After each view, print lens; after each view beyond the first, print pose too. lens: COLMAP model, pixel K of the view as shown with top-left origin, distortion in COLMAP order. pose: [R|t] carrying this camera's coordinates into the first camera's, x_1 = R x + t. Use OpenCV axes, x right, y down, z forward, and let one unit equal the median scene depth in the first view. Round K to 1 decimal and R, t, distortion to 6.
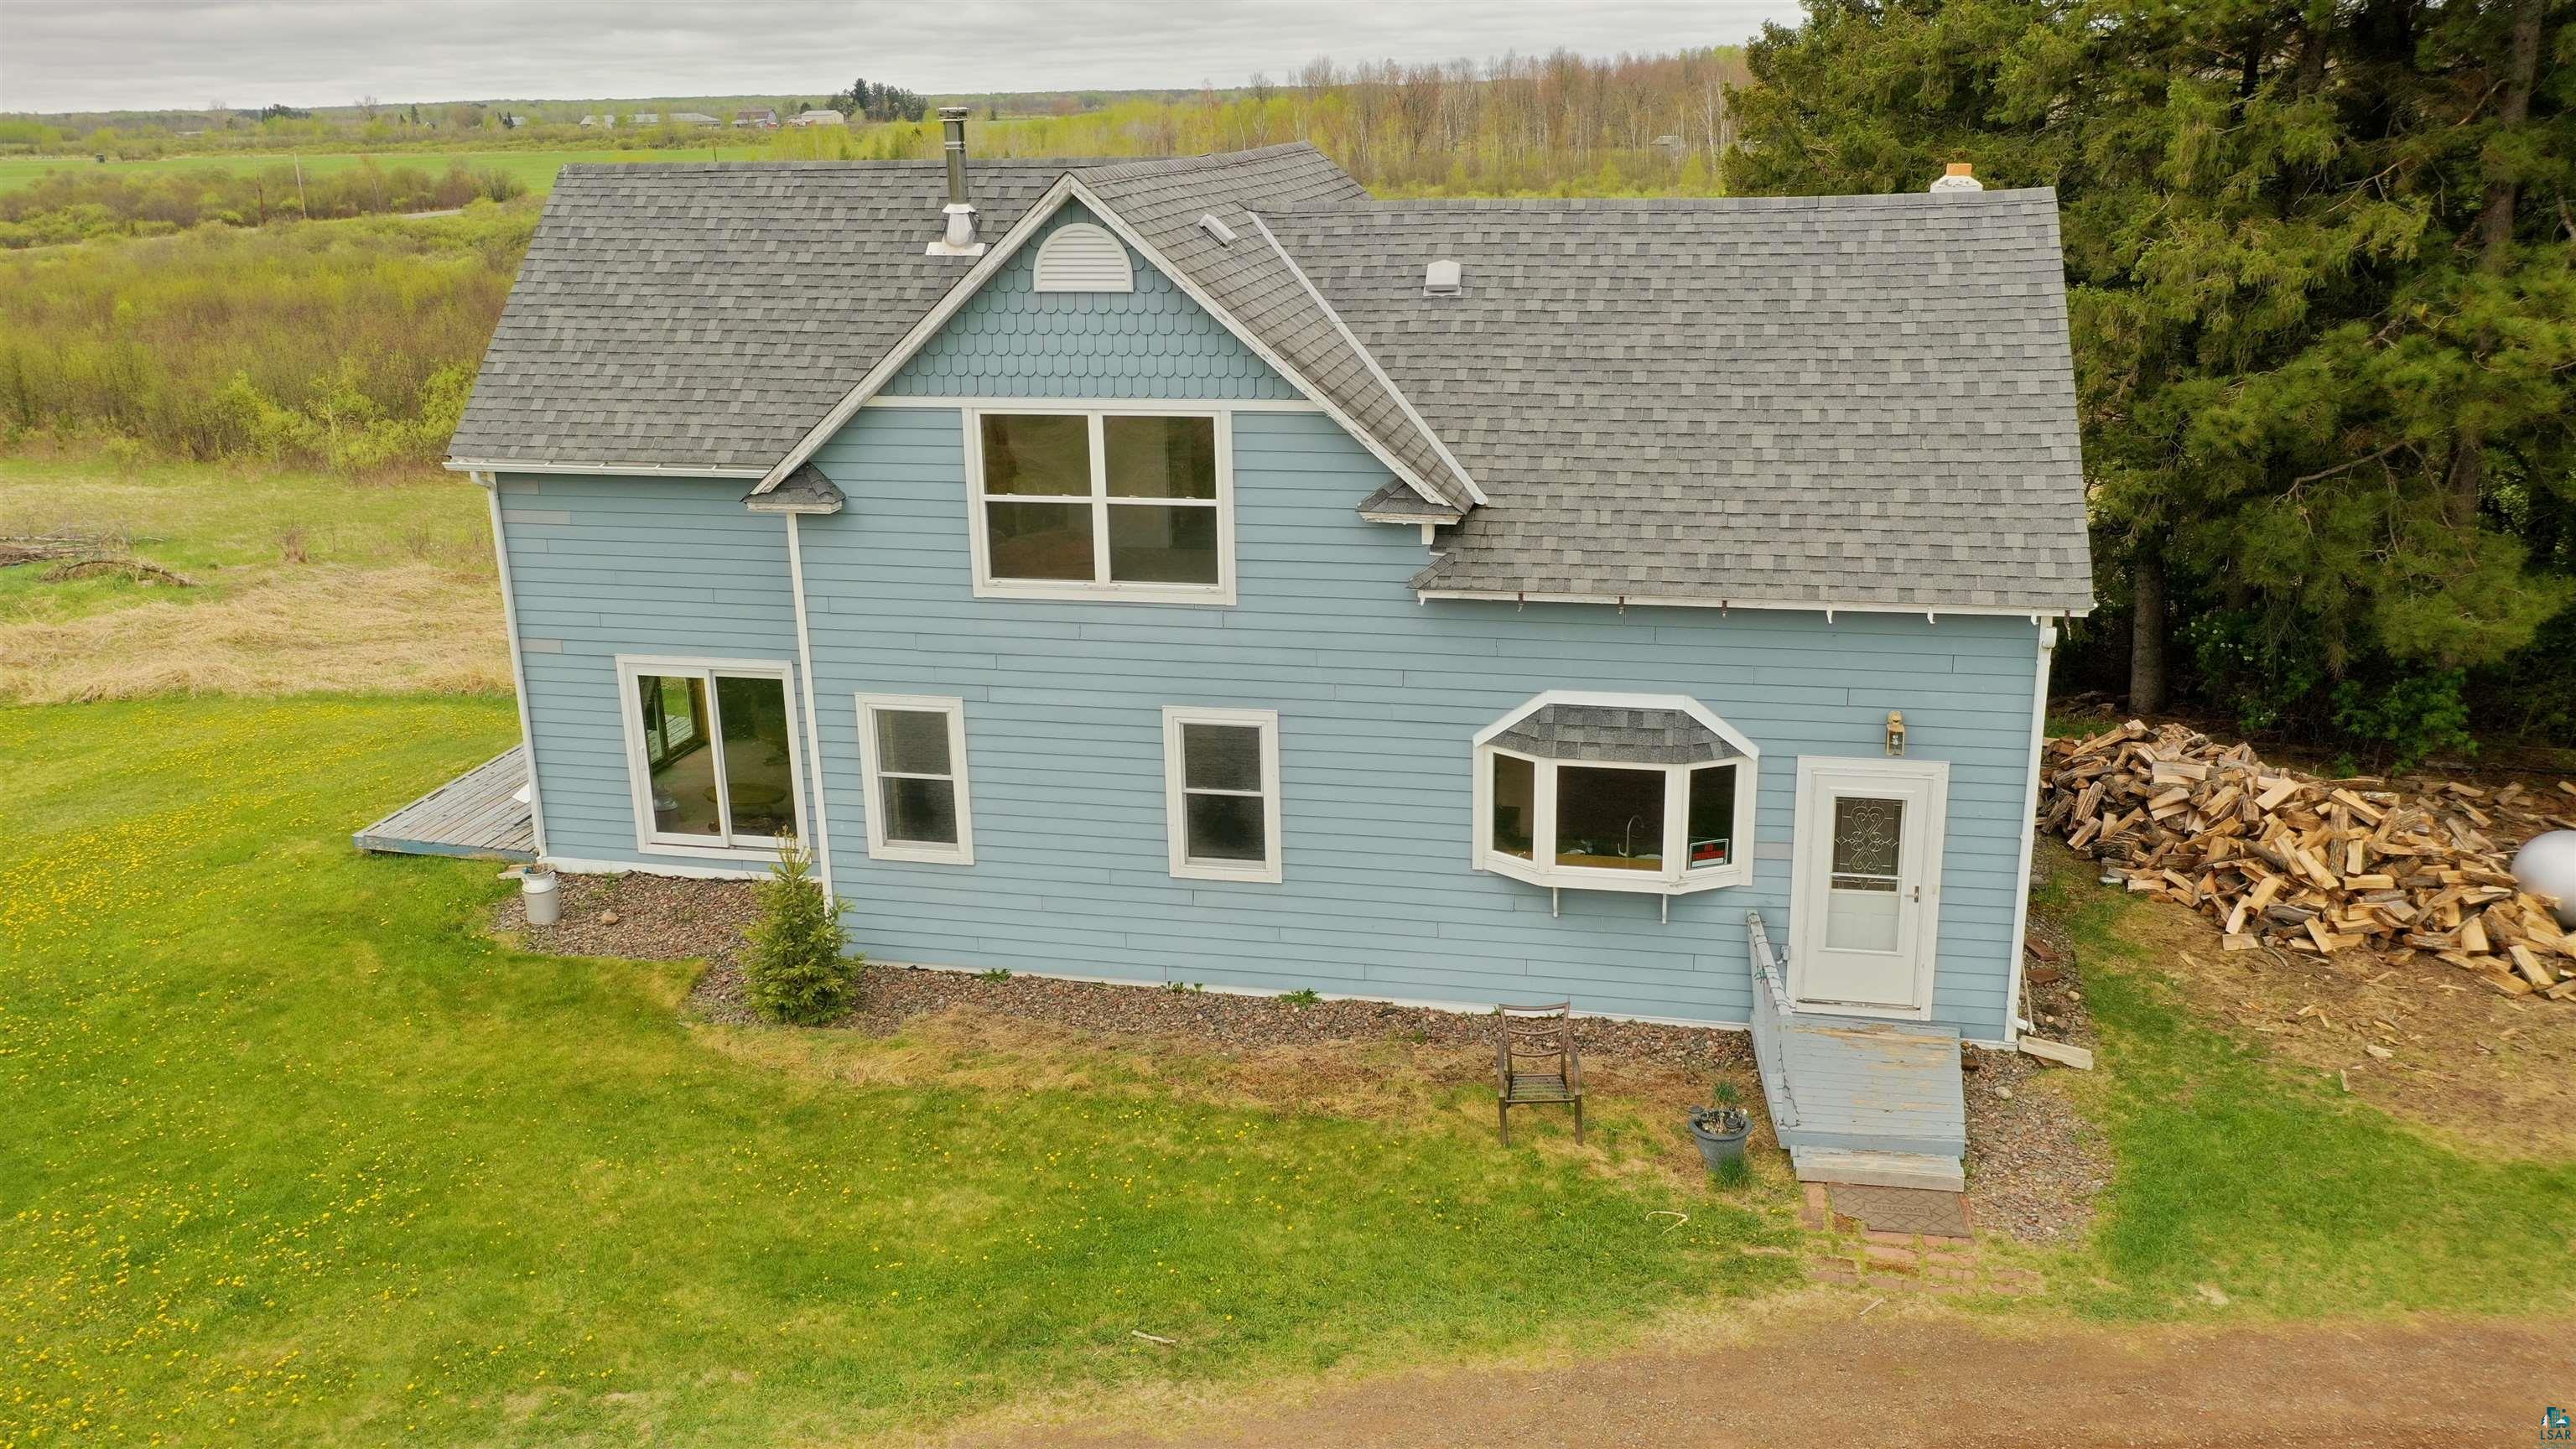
lens RADIAL K [[2023.2, 0, 1286.1], [0, 2023.2, 716.1], [0, 0, 1]] dist [-0.008997, 0.008774]
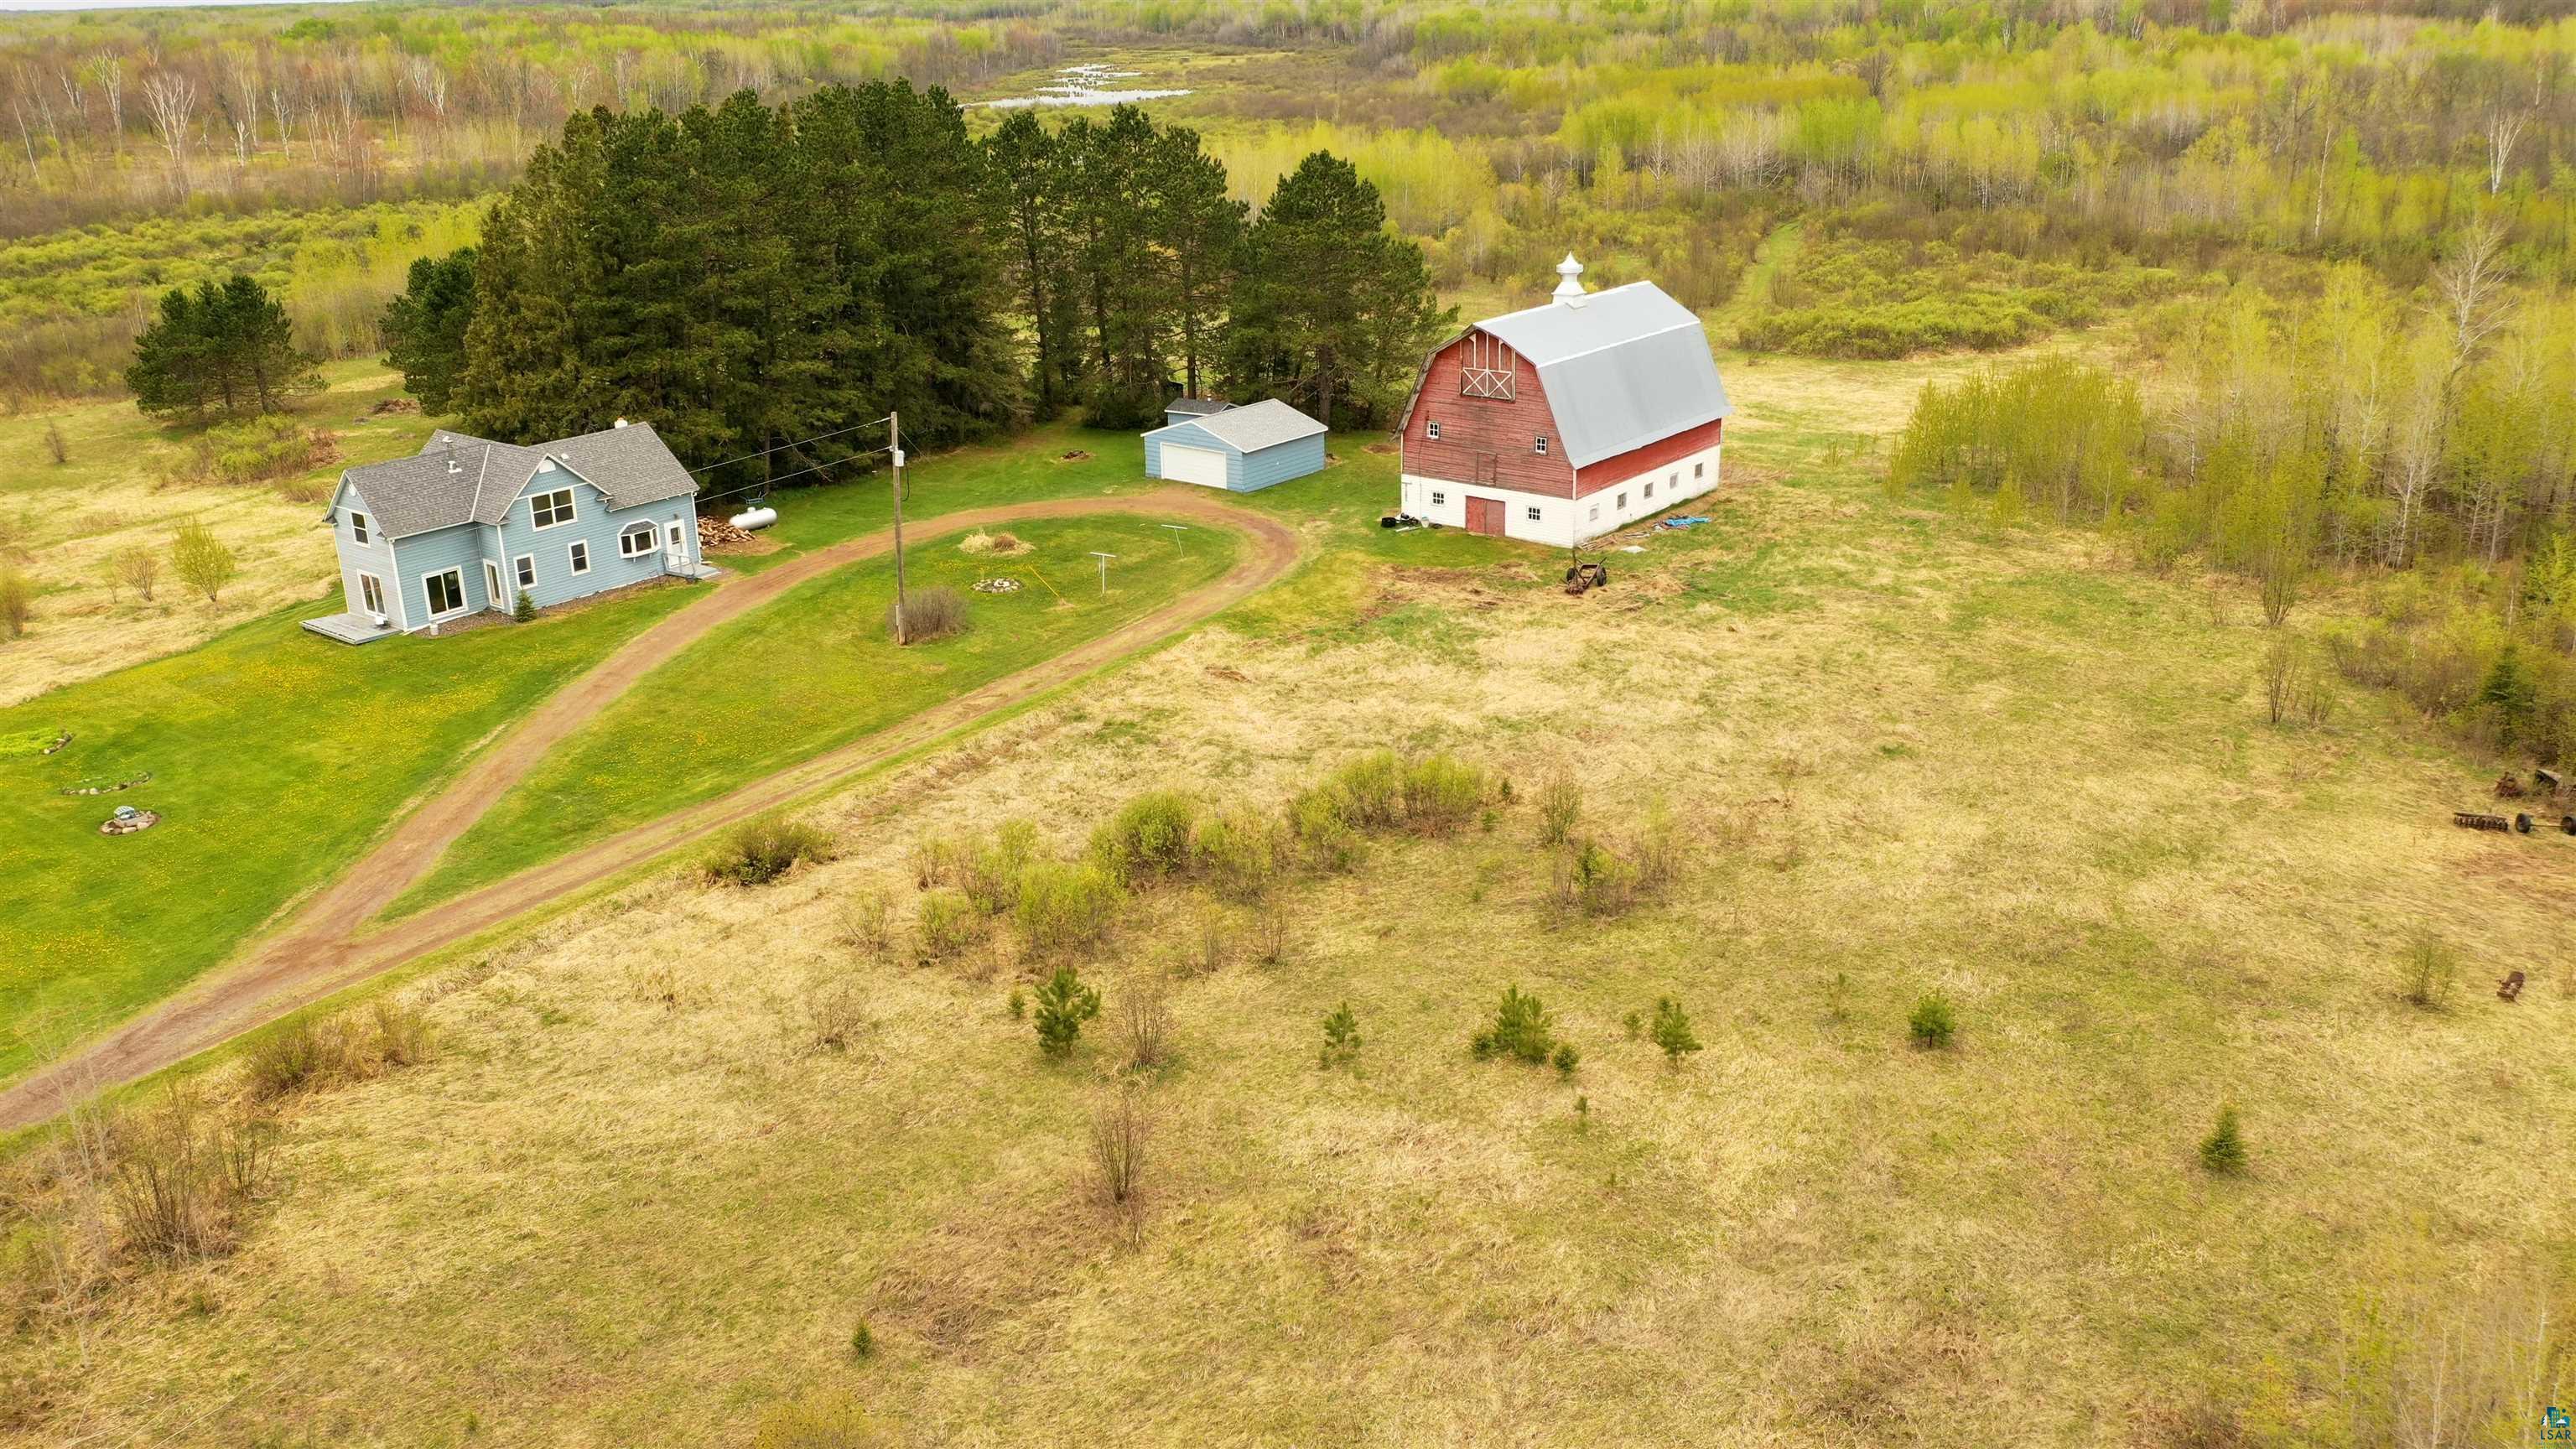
lens RADIAL K [[2015.9, 0, 1283.1], [0, 2015.9, 720.5], [0, 0, 1]] dist [-0.004996, 0.000878]
pose [[0.422041, -0.298388, 0.856064, -3.970035], [0.274427, 0.942029, 0.193059, -0.074543], [-0.864044, 0.153449, 0.479460, -3.131935]]
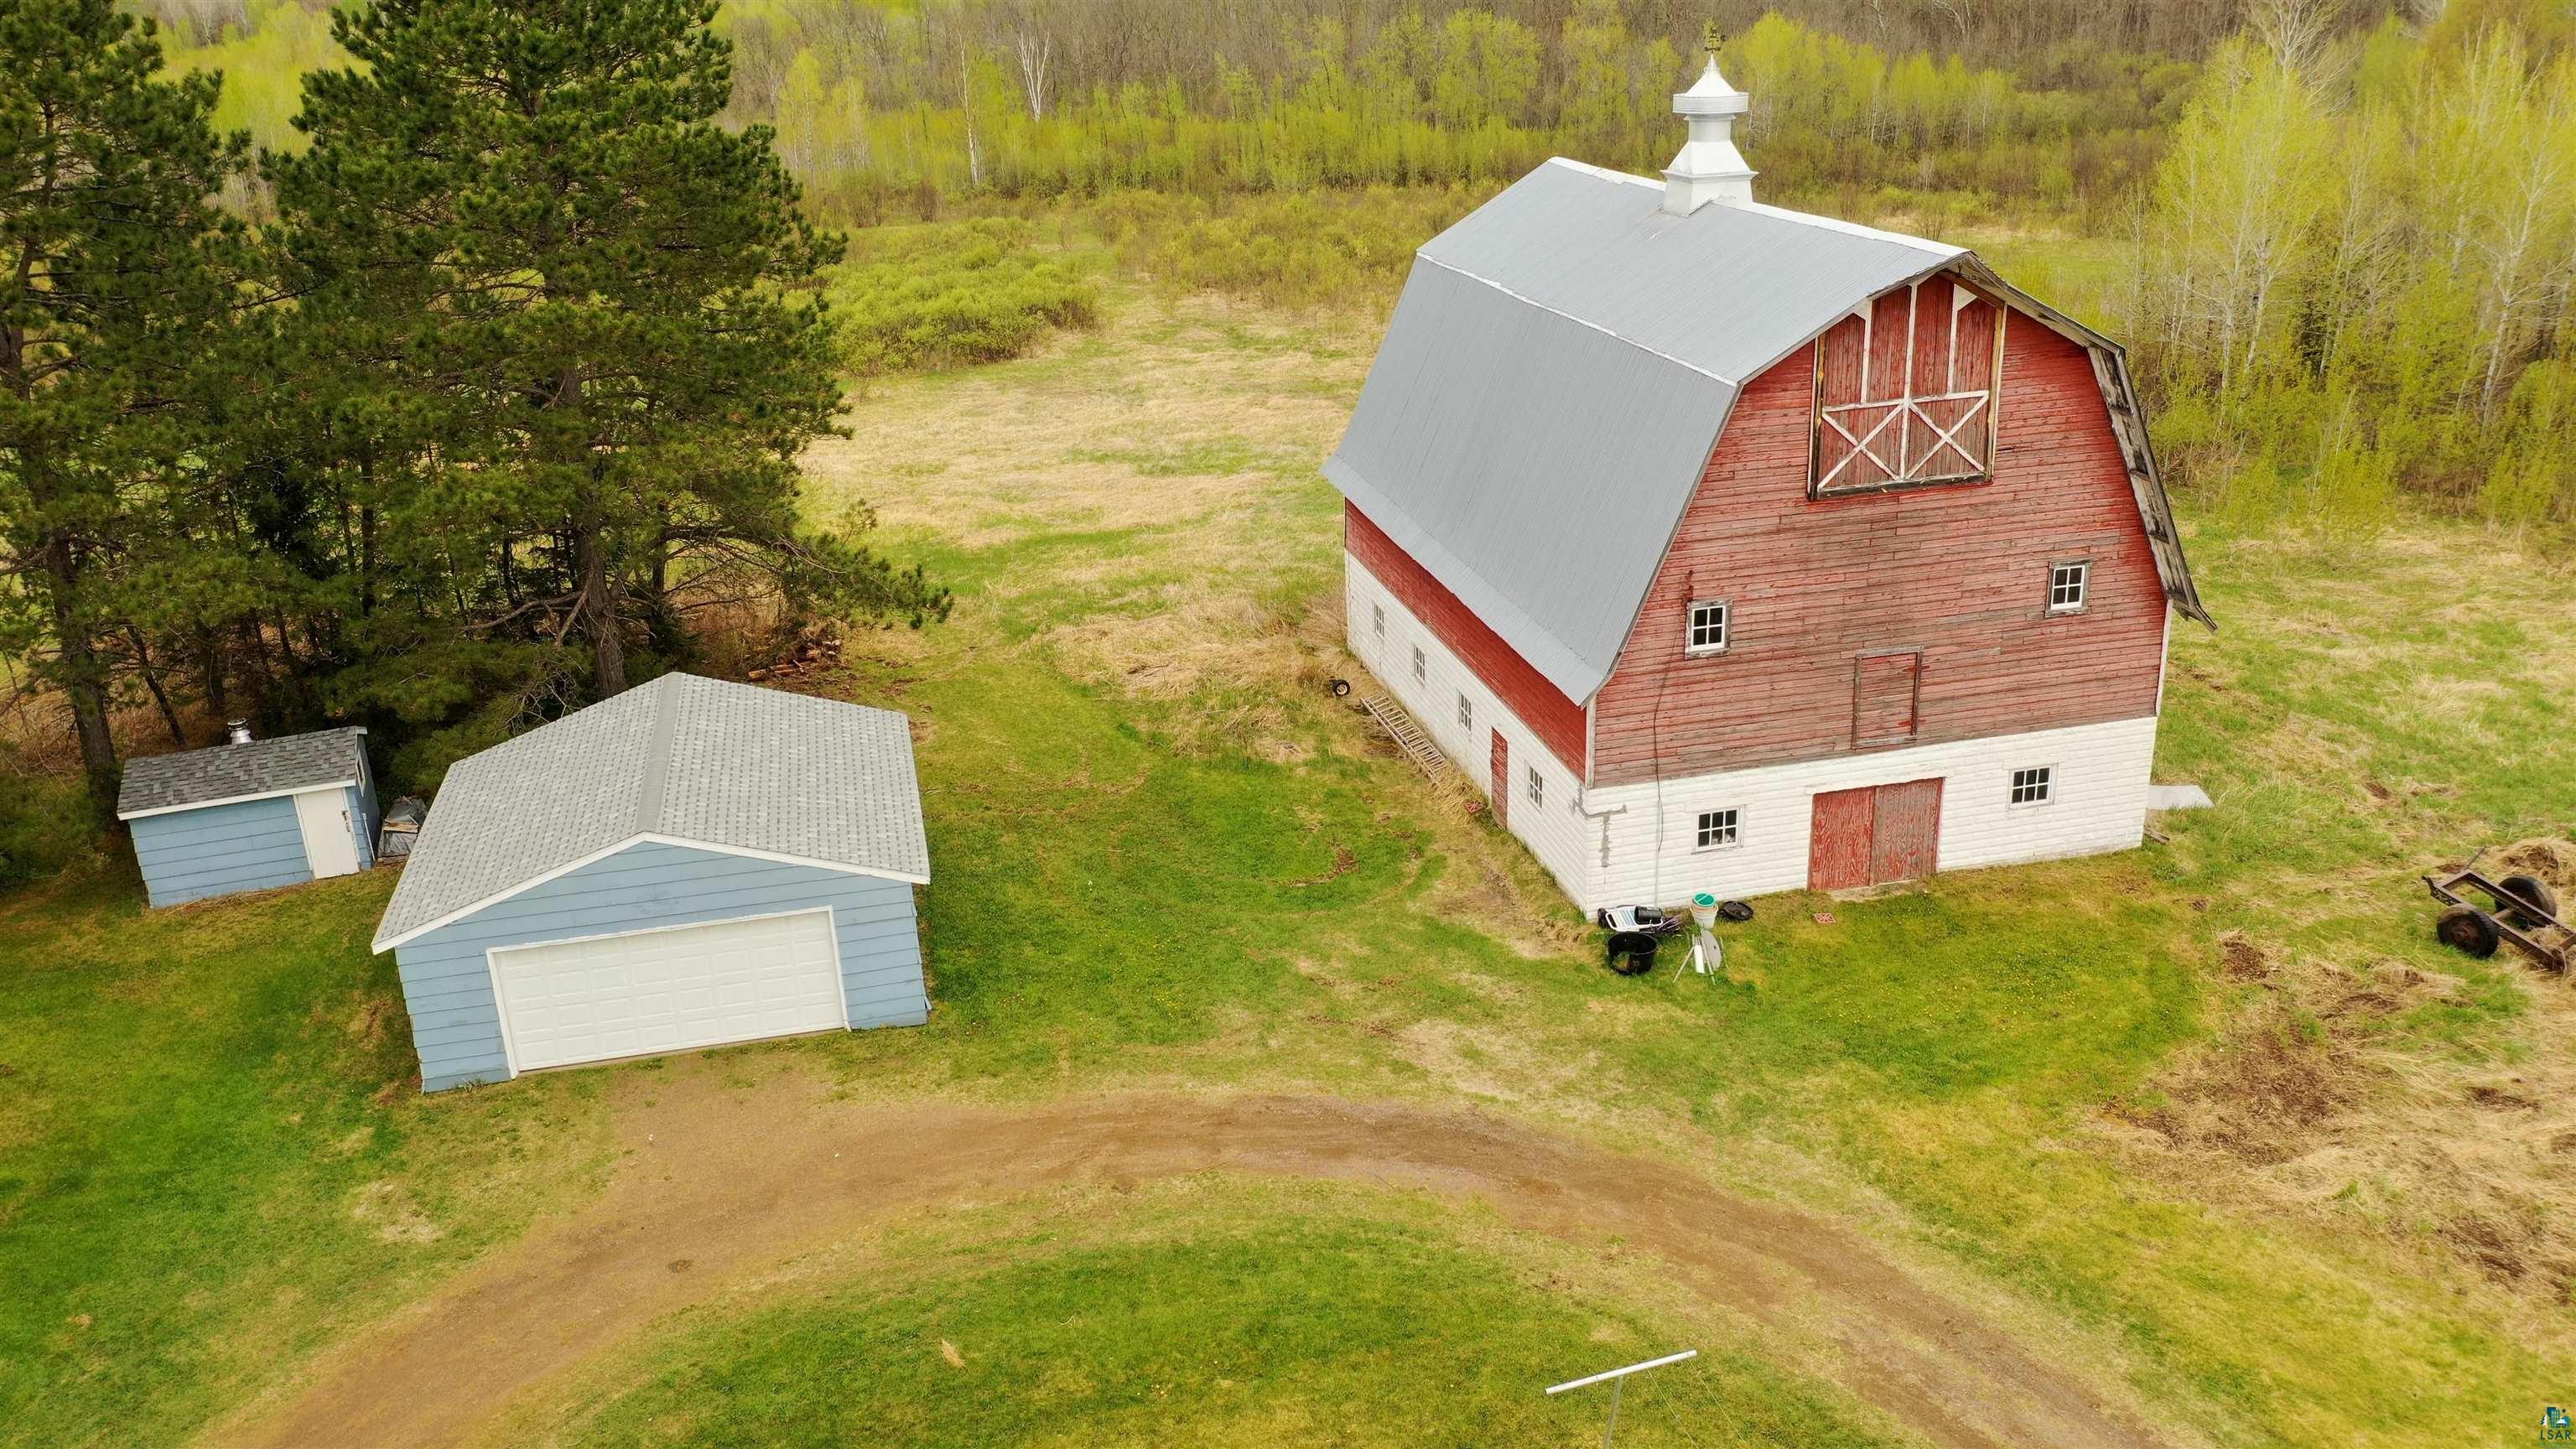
lens RADIAL K [[2023.2, 0, 1286.1], [0, 2023.2, 716.1], [0, 0, 1]] dist [-0.008997, 0.008774]
pose [[-0.455819, -0.273322, 0.847068, 0.033836], [0.301135, 0.848206, 0.435734, -0.458800], [-0.837584, 0.453698, -0.304321, 0.045780]]
